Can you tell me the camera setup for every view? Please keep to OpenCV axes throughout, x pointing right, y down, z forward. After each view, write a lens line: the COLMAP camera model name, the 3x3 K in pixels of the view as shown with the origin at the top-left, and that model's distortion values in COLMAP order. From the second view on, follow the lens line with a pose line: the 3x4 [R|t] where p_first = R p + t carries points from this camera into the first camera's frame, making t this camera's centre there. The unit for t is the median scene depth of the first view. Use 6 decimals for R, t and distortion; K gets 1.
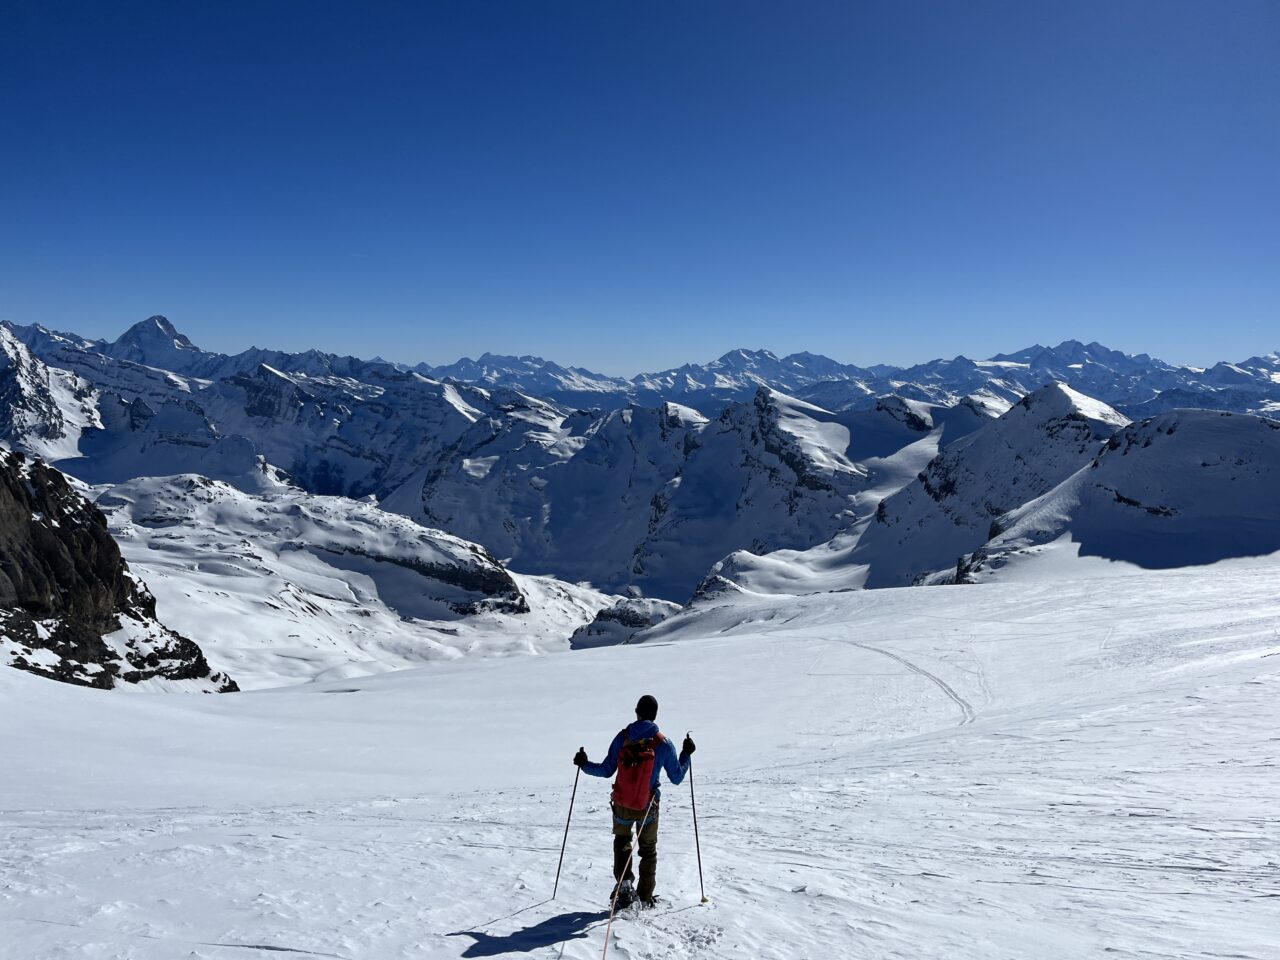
lens RADIAL K [[960.7, 0, 637.4], [0, 960.7, 497.4], [0, 0, 1]] dist [0.065283, -0.086946]
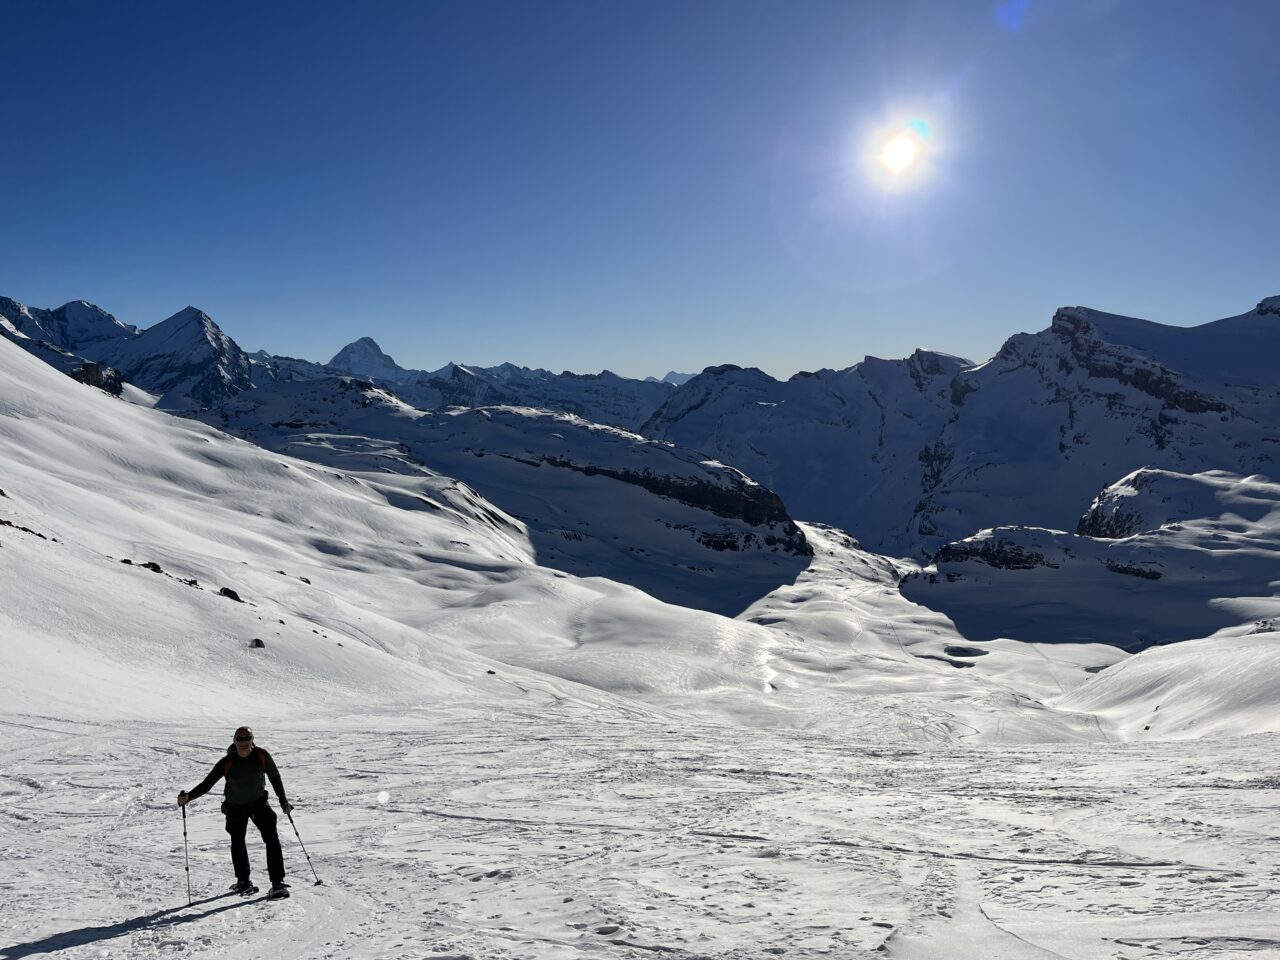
lens RADIAL K [[960.4, 0, 636.9], [0, 960.4, 472.5], [0, 0, 1]] dist [0.068510, -0.083259]
pose [[0.982297, -0.009456, -0.187092, -0.053385], [0.000120, 0.998757, -0.049849, 0.047576], [0.187331, 0.048944, 0.981077, 0.169077]]
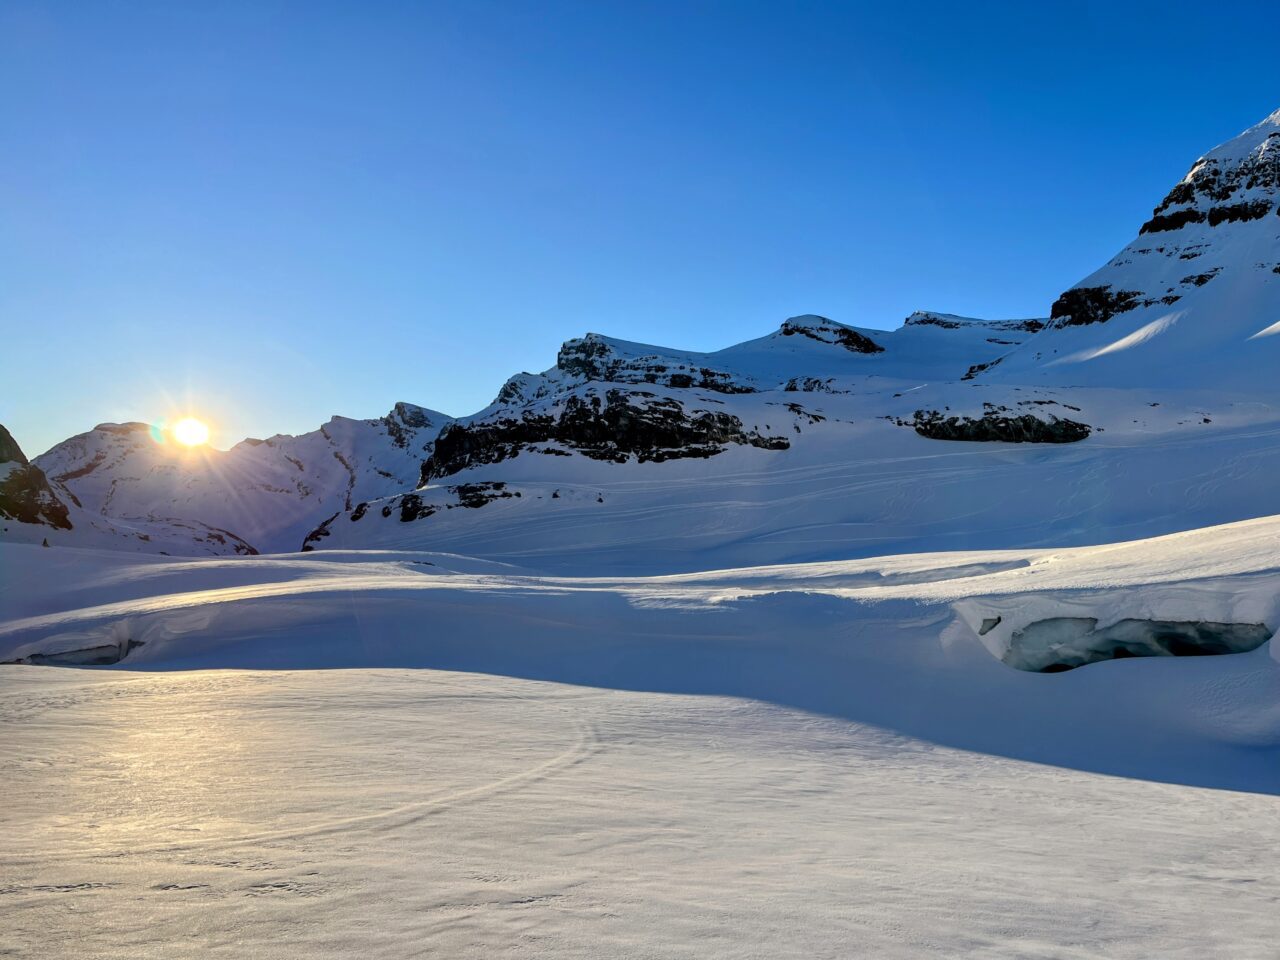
lens RADIAL K [[957.9, 0, 643.9], [0, 957.9, 482.3], [0, 0, 1]] dist [0.093684, -0.135685]
pose [[0.942985, -0.006715, 0.332768, -0.031029], [0.066679, 0.983339, -0.169110, 0.076710], [-0.326089, 0.181656, 0.927721, 0.374033]]
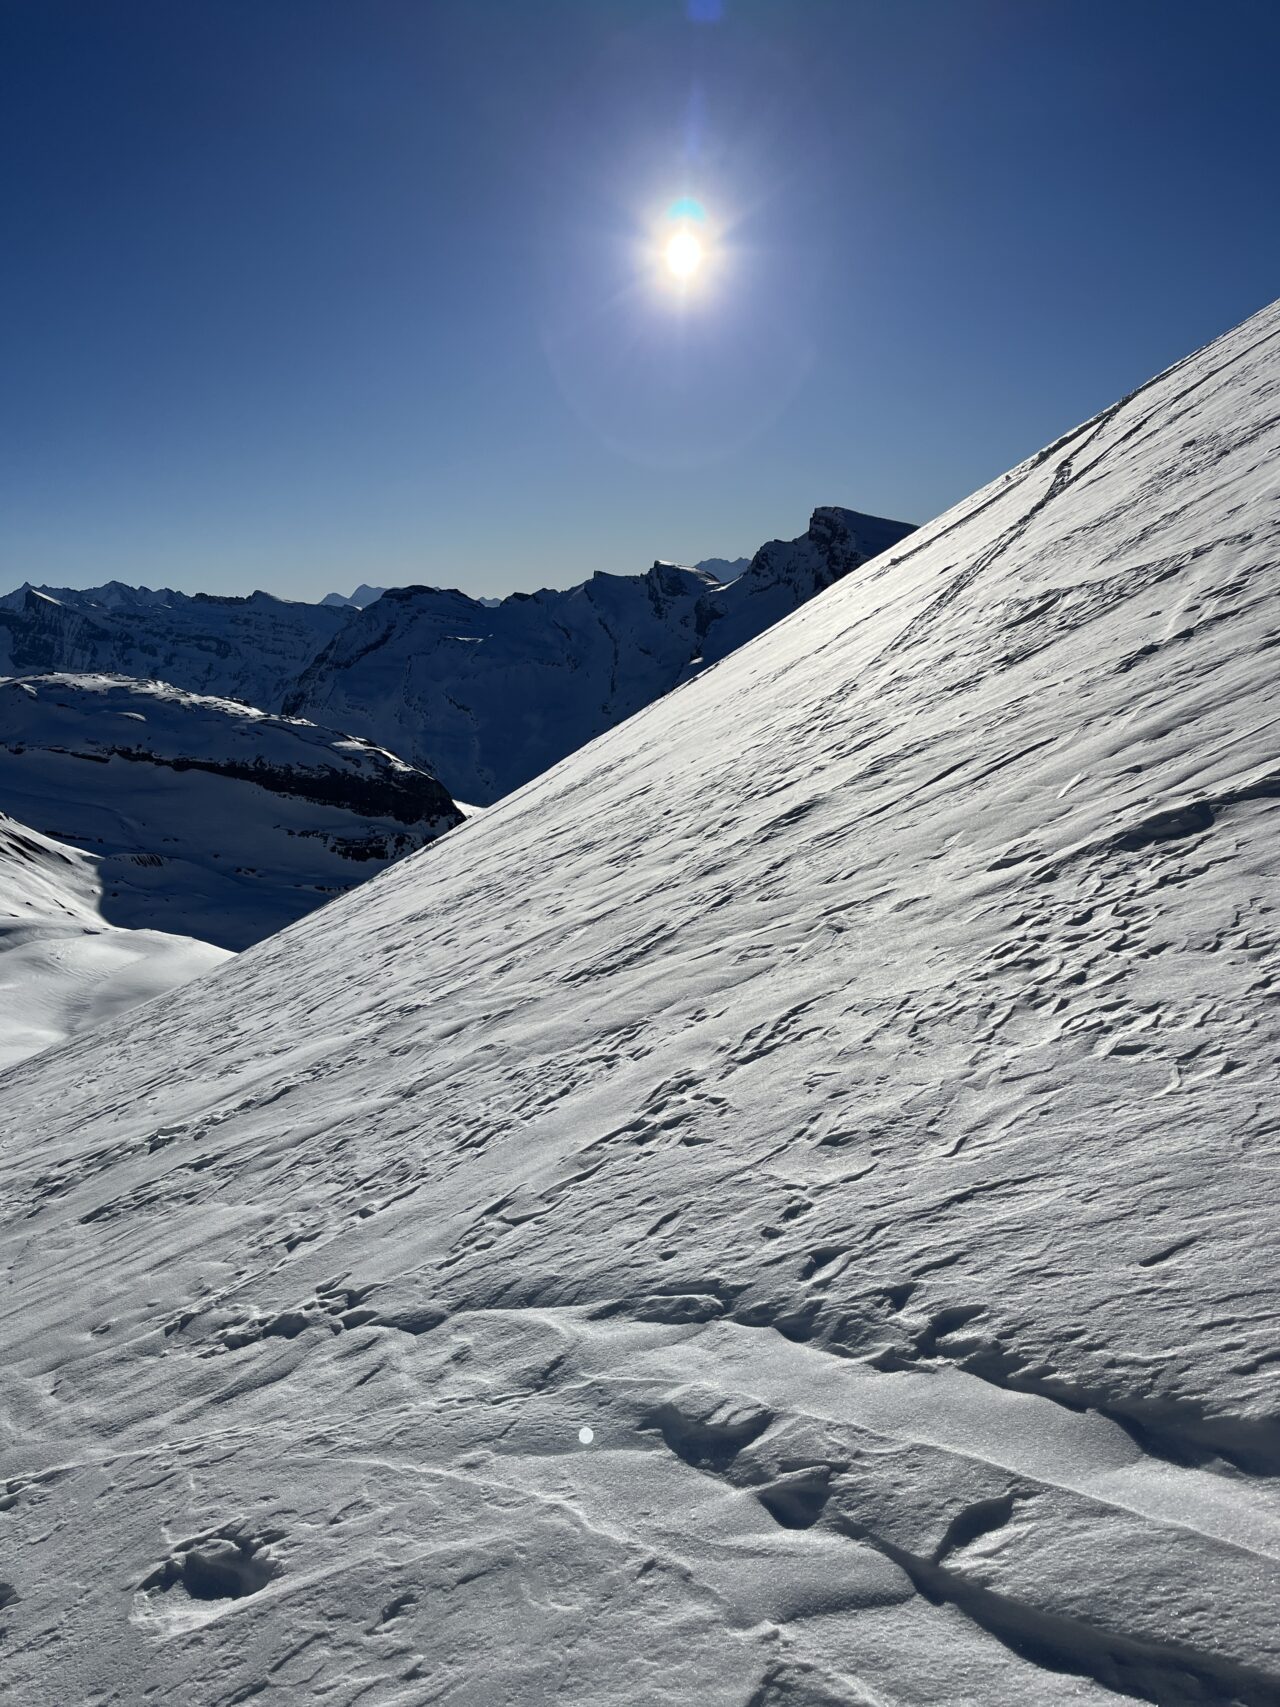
lens RADIAL K [[1281.2, 0, 632.6], [0, 1281.2, 854.8], [0, 0, 1]] dist [0.065283, -0.086946]
pose [[0.997069, -0.067311, 0.036381, -0.030447], [0.064965, 0.995946, 0.062226, 0.040542], [-0.040422, -0.059680, 0.997399, 0.157618]]
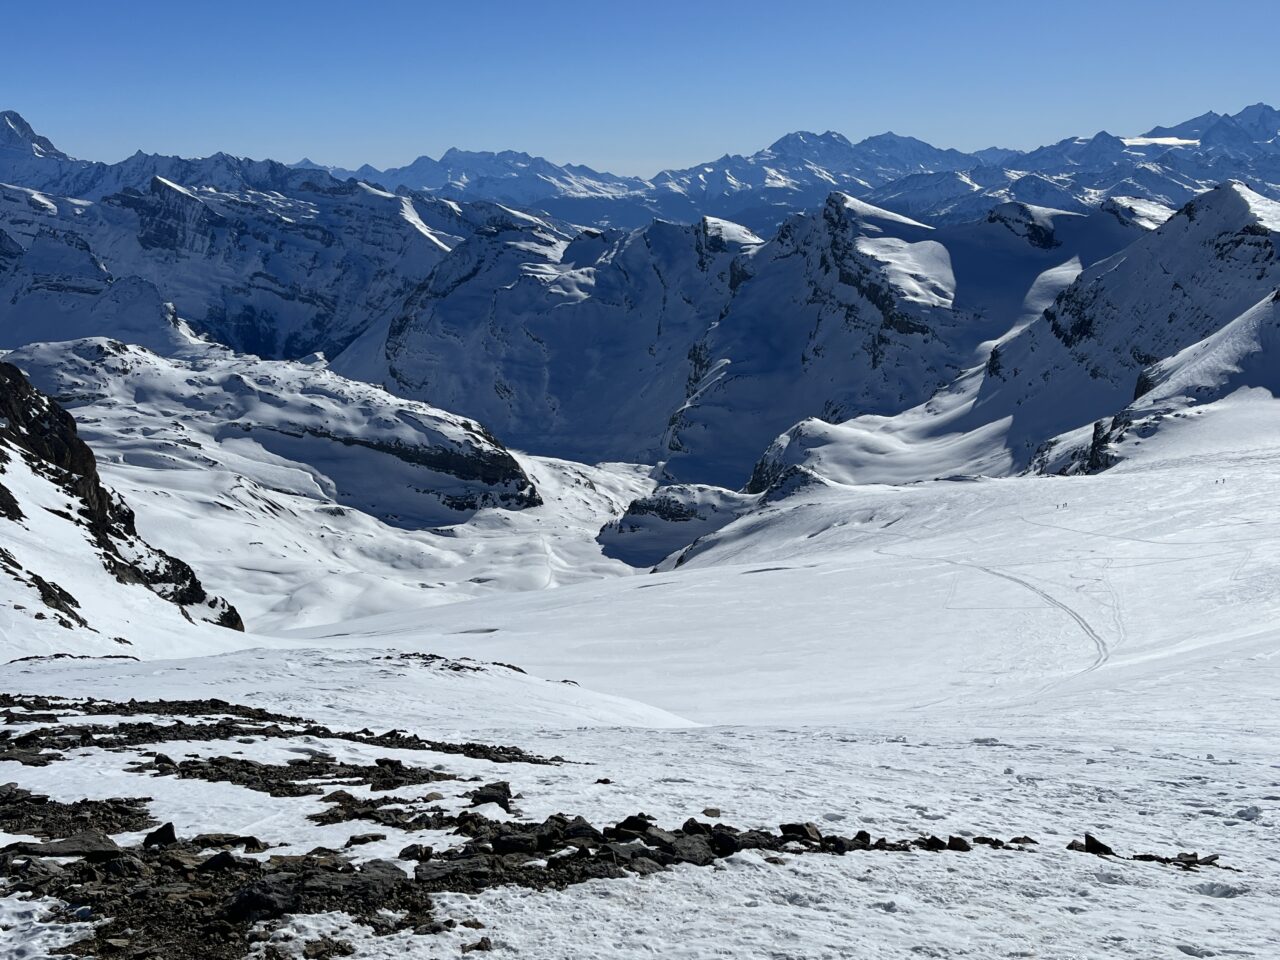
lens RADIAL K [[1278.0, 0, 639.0], [0, 1278.0, 509.2], [0, 0, 1]] dist [0.057995, -0.073373]
pose [[0.999445, -0.025511, -0.021406, -0.005459], [0.028074, 0.991181, 0.129507, -0.004906], [0.017913, -0.130037, 0.991347, -0.015943]]
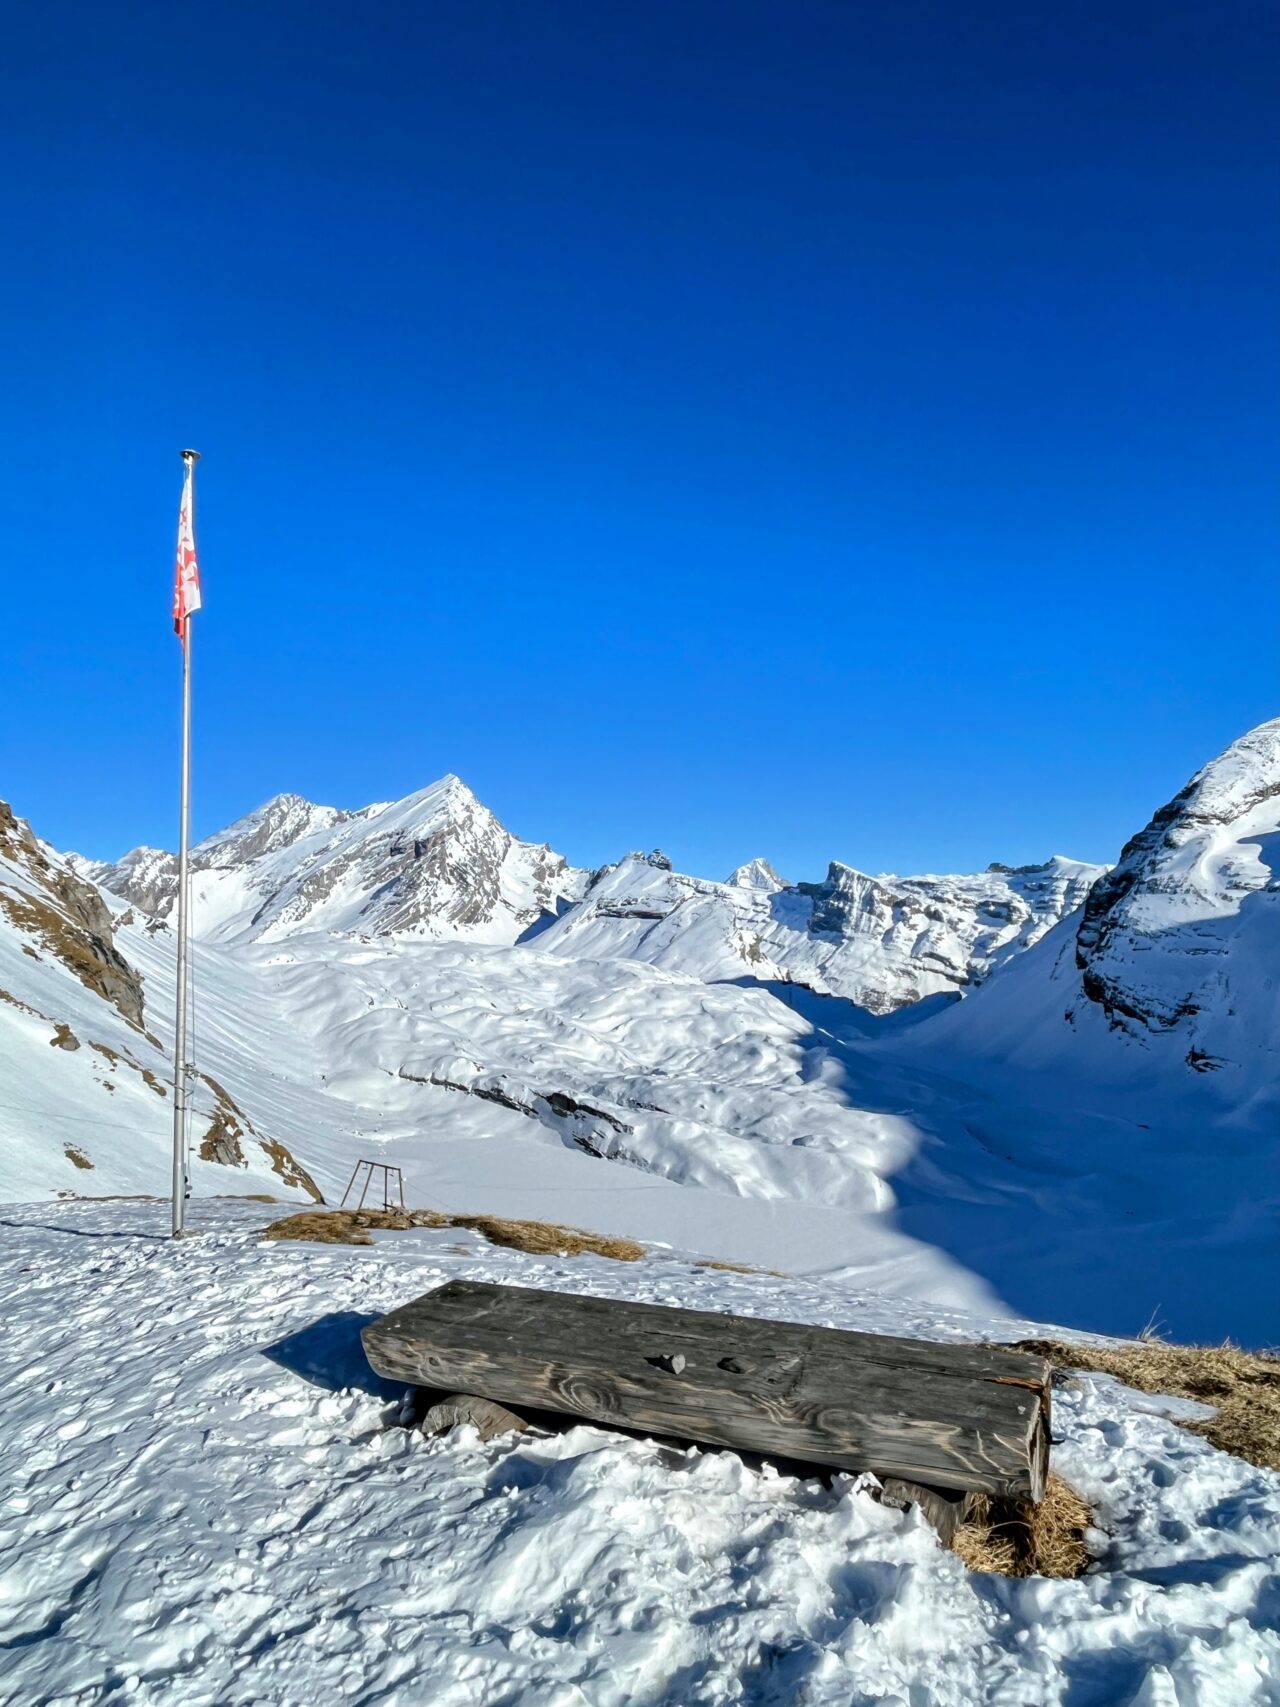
lens RADIAL K [[1077.0, 0, 644.0], [0, 1077.0, 852.4], [0, 0, 1]] dist [0.005005, -0.018381]
pose [[0.826507, -0.085150, -0.556450, -0.148436], [-0.036016, 0.978469, -0.203225, 0.046434], [0.561774, 0.188008, 0.805645, 0.661742]]
